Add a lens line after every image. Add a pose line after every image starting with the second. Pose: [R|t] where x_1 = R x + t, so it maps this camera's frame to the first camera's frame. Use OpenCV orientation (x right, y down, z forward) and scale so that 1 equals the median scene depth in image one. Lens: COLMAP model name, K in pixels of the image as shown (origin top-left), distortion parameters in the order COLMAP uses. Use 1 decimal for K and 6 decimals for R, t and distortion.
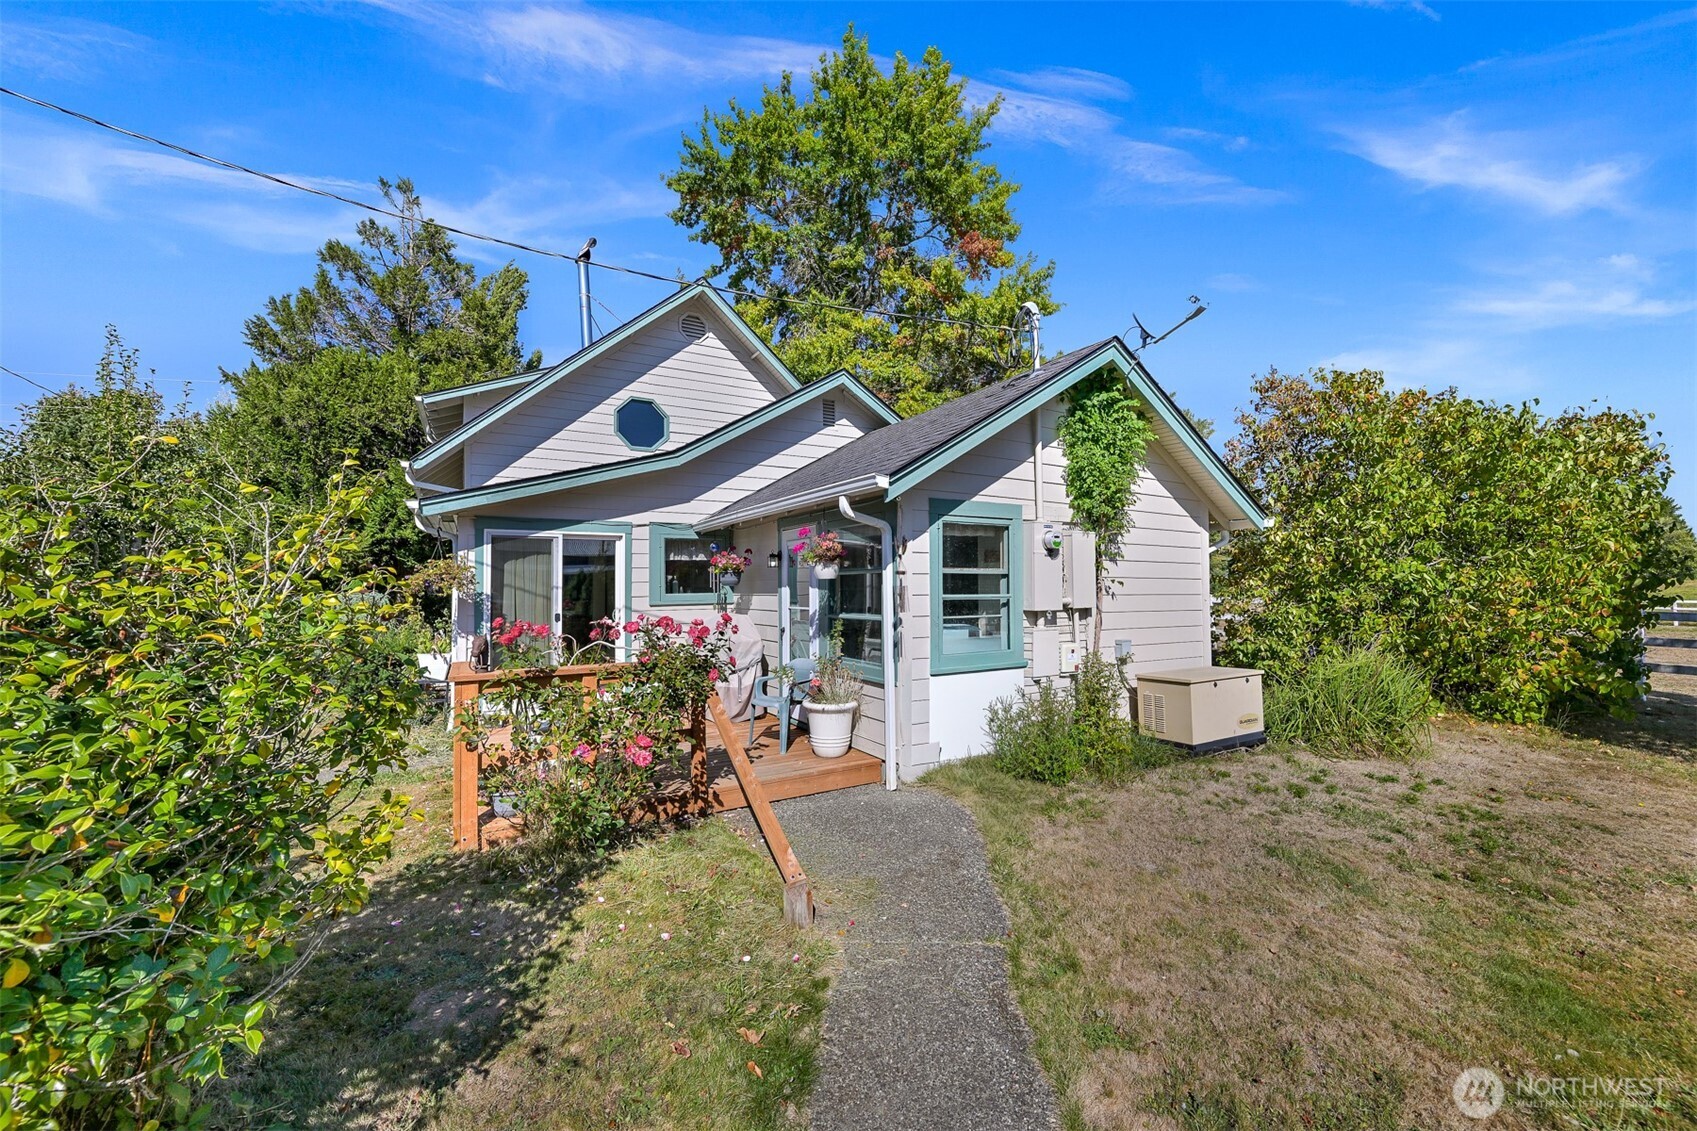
lens RADIAL K [[673.1, 0, 853.4], [0, 673.1, 563.2], [0, 0, 1]] dist [0.002804, -0.000495]
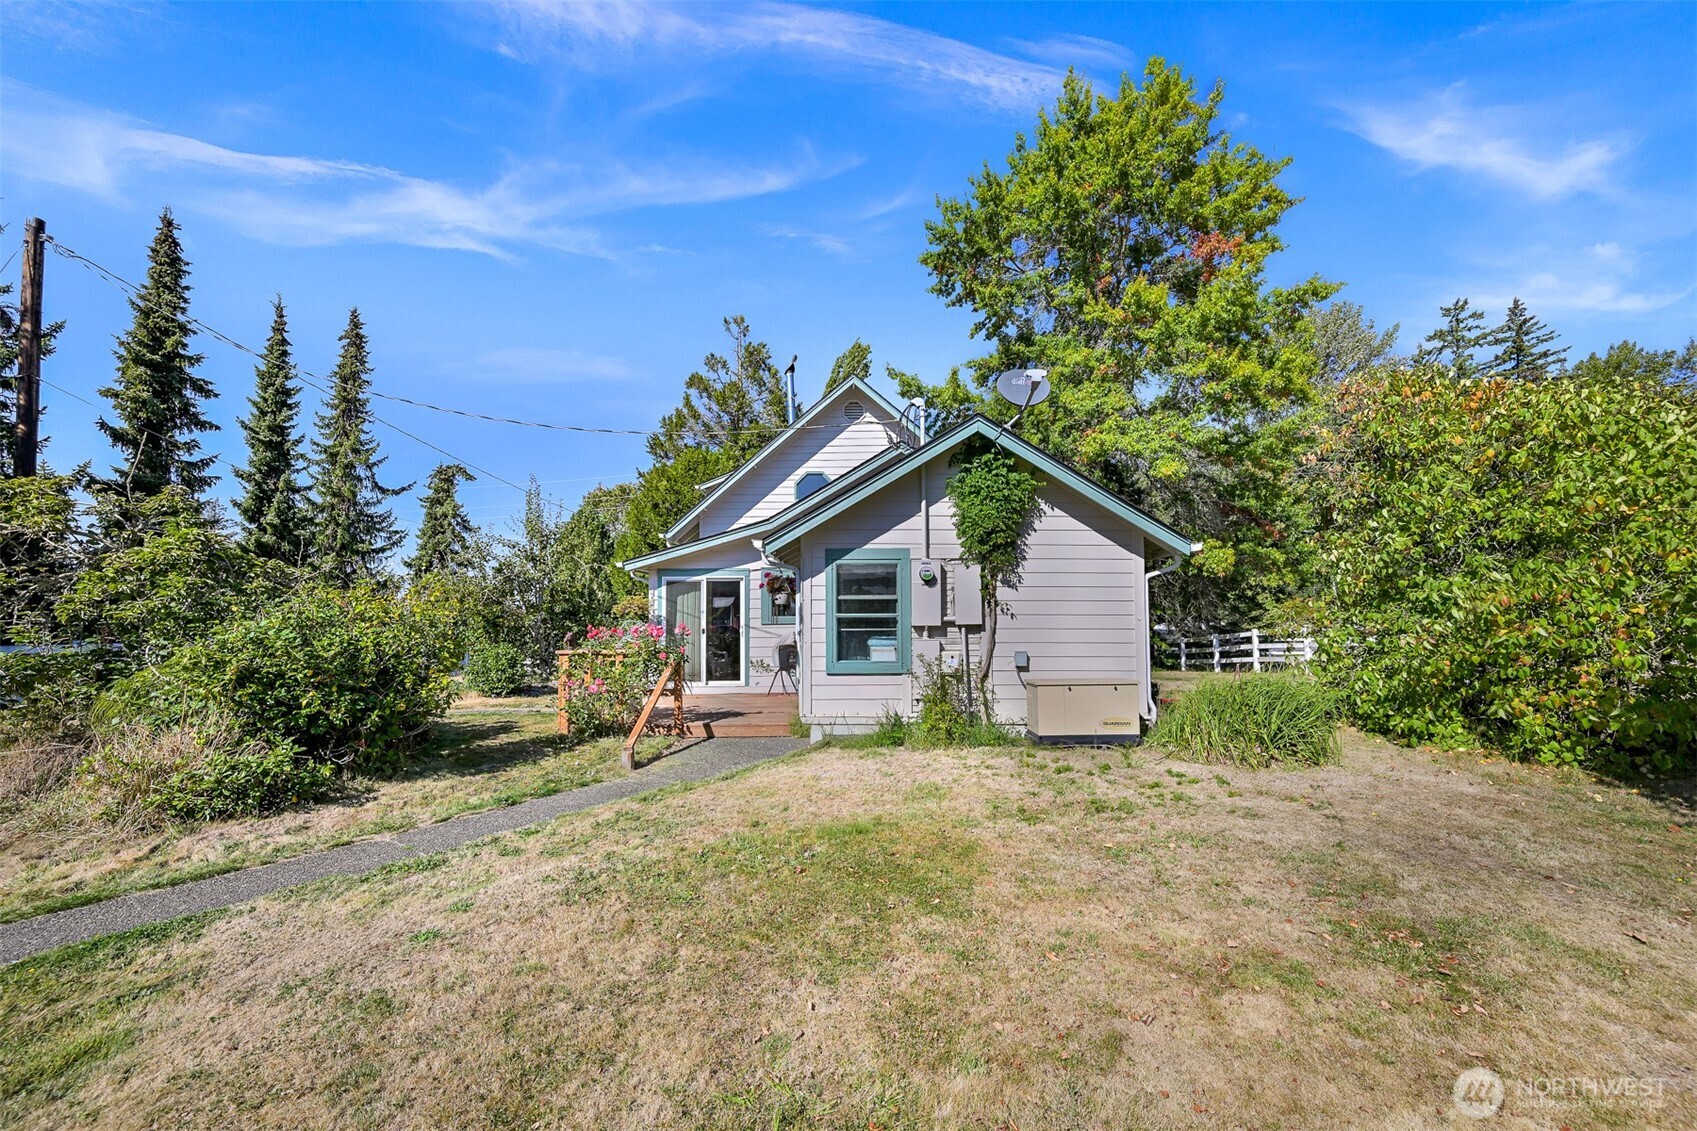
lens RADIAL K [[673.1, 0, 851.7], [0, 673.1, 569.0], [0, 0, 1]] dist [0.002804, -0.000495]
pose [[0.869210, -0.038563, -0.492938, 0.661642], [0.020915, 0.998929, -0.041269, 0.007549], [0.494001, 0.025562, 0.869085, -0.197765]]
